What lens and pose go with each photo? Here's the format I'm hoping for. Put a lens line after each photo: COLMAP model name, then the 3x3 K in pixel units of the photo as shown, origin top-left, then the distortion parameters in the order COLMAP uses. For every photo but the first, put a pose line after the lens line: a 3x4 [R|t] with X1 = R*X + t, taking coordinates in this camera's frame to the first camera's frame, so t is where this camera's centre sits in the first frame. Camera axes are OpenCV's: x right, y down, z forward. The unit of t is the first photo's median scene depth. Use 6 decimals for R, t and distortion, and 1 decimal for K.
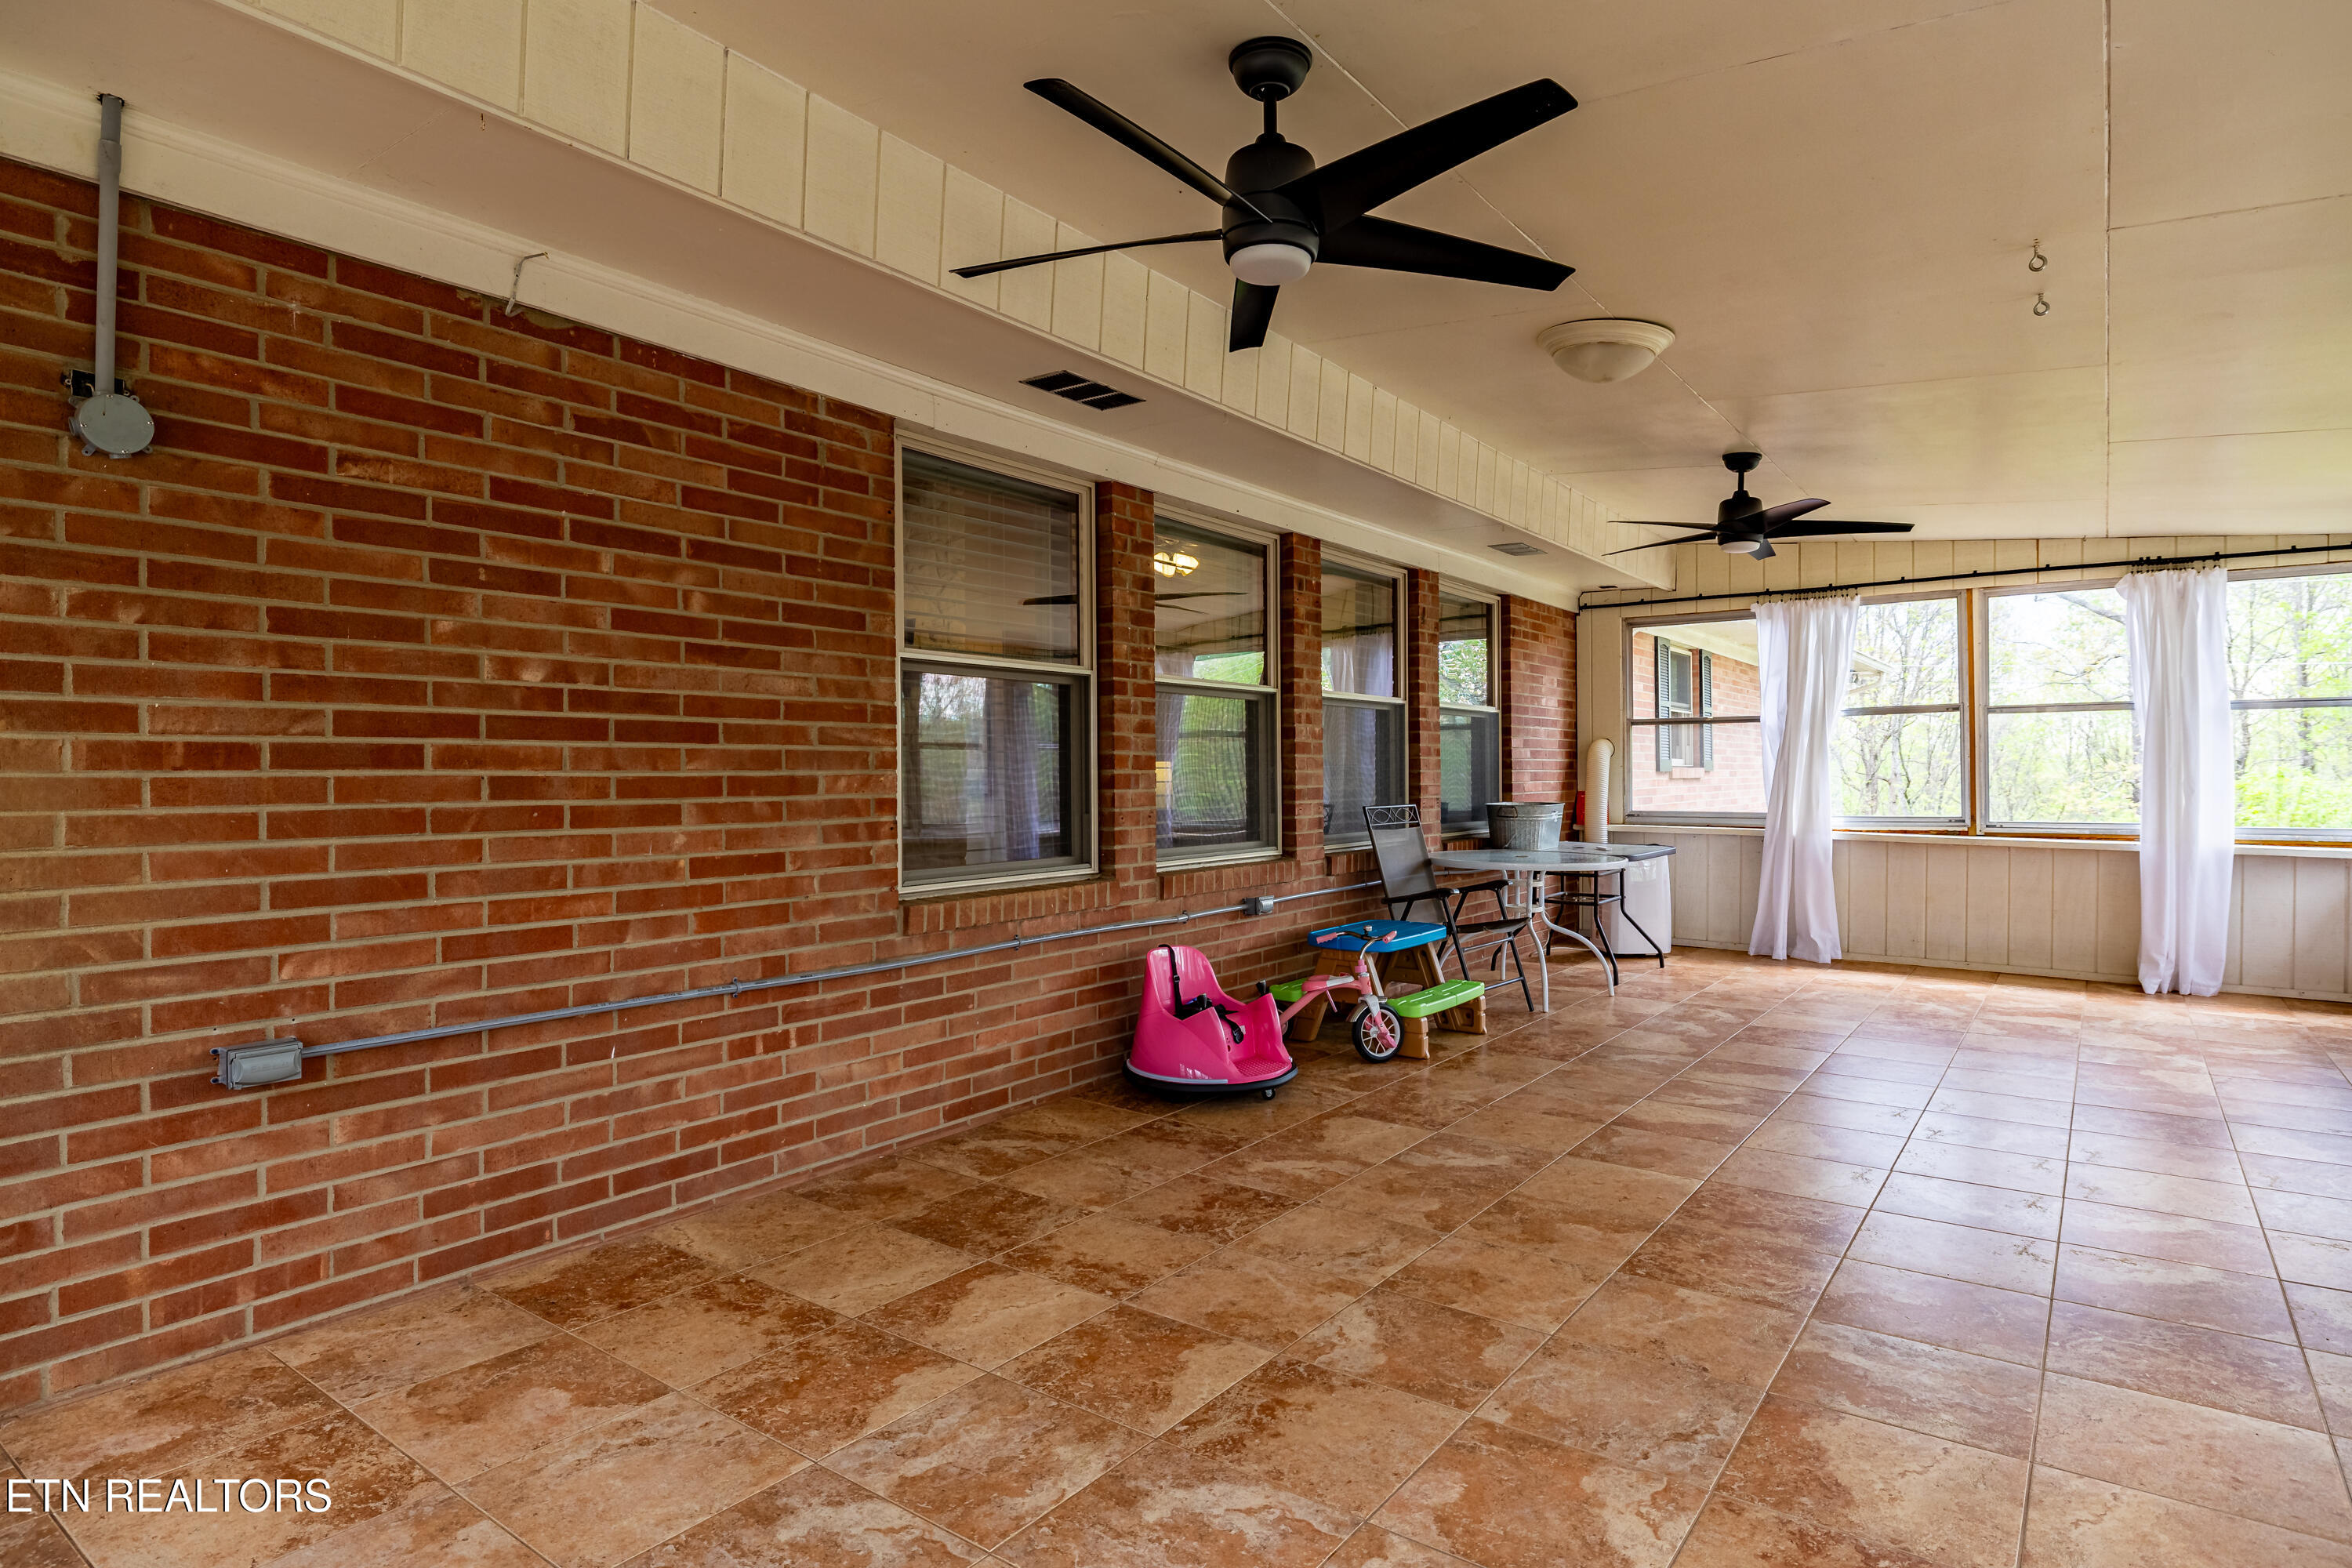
lens RADIAL K [[1274.3, 0, 1173.4], [0, 1274.3, 788.1], [0, 0, 1]] dist [0.002898, 0.000558]
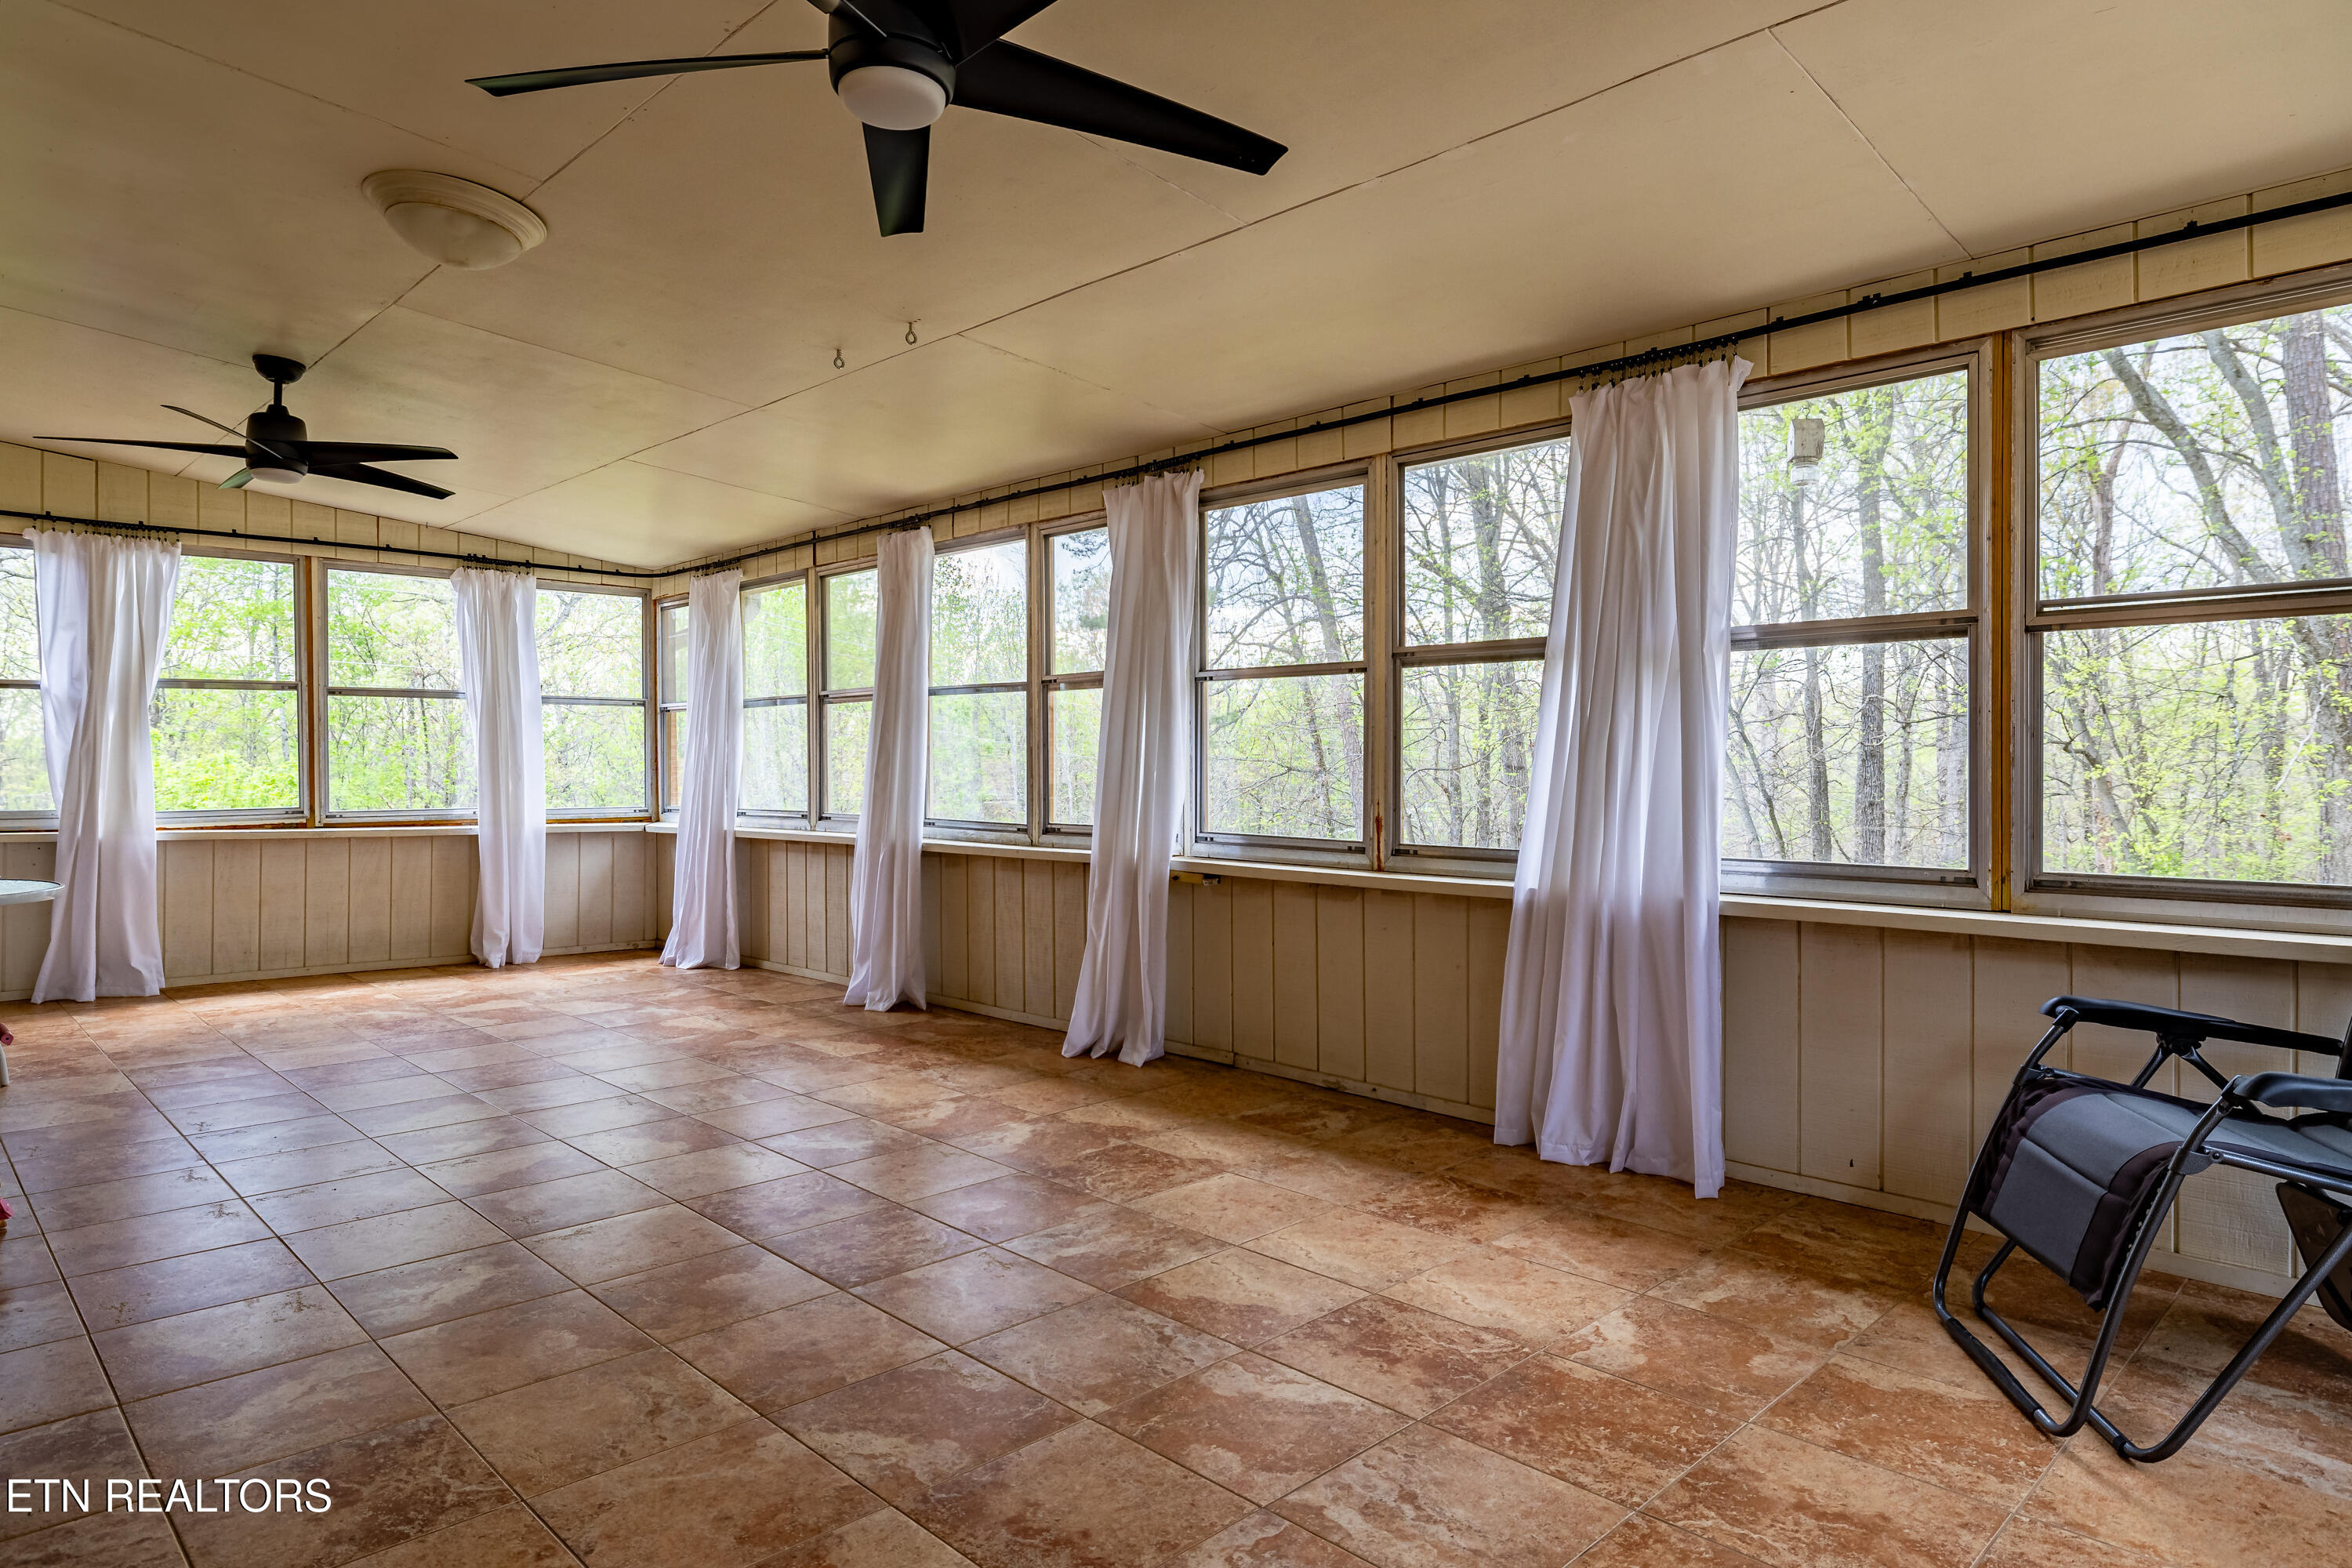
lens RADIAL K [[1370.7, 0, 1176.0], [0, 1370.7, 784.0], [0, 0, 1]] dist [-0.002548, 0.000150]
pose [[0.155643, -0.013284, 0.987724, -0.256292], [0.006649, 0.999901, 0.012400, -0.002236], [-0.987791, 0.004637, 0.155716, 0.250927]]
